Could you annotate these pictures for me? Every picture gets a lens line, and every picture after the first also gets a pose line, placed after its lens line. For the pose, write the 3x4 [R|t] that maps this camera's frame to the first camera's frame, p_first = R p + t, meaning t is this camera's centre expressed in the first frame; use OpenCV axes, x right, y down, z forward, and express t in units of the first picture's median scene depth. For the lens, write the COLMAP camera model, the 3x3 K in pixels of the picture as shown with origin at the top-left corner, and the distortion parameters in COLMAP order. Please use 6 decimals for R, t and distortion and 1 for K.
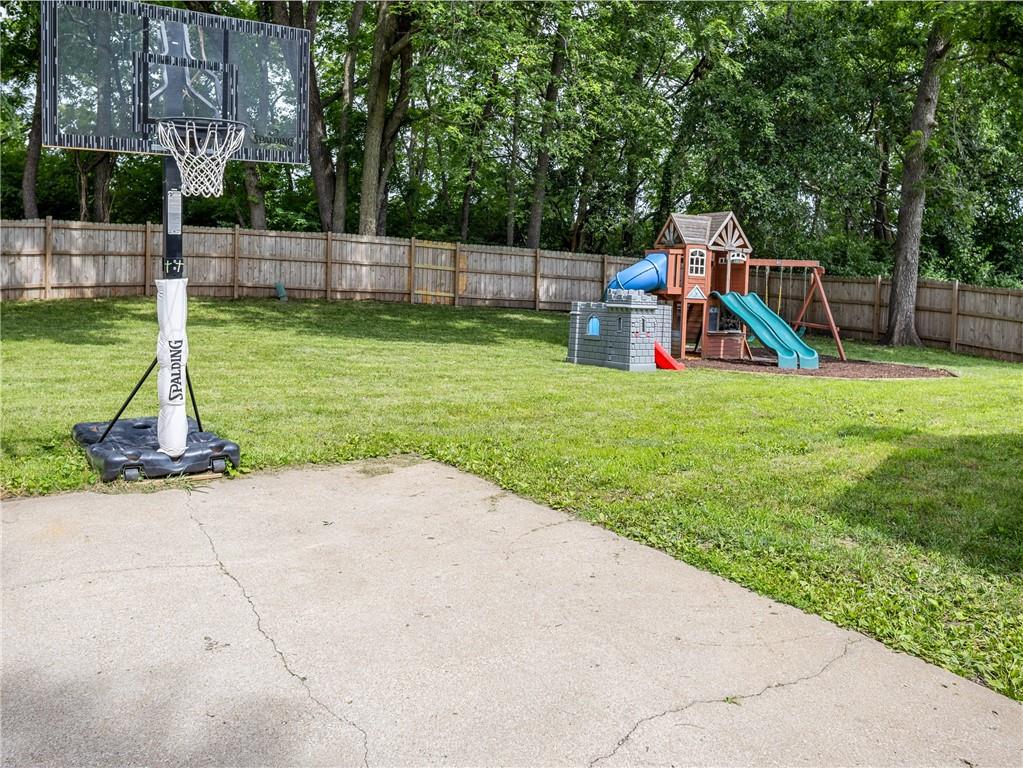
lens RADIAL K [[785.2, 0, 511.5], [0, 785.2, 383.2], [0, 0, 1]] dist [-0.001490, 0.000073]
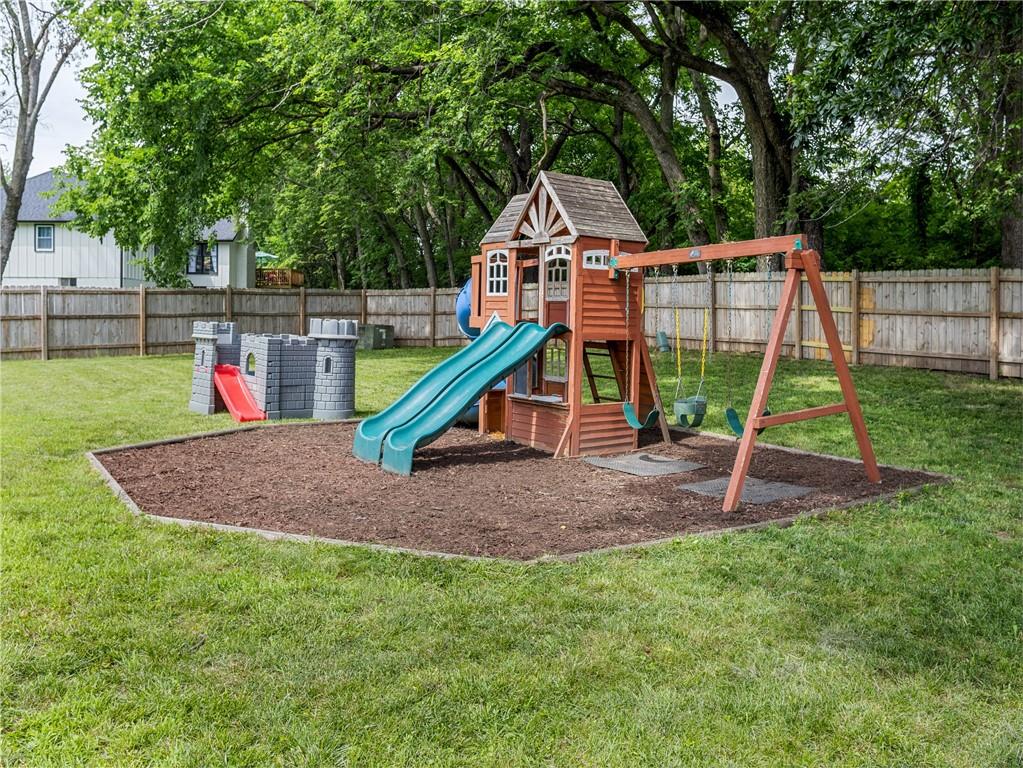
lens RADIAL K [[785.2, 0, 511.4], [0, 785.2, 385.0], [0, 0, 1]] dist [-0.001490, 0.000073]
pose [[0.233152, 0.050011, -0.971153, 0.559821], [-0.136697, 0.990446, 0.018187, -0.058158], [0.962785, 0.128513, 0.237761, 0.612720]]
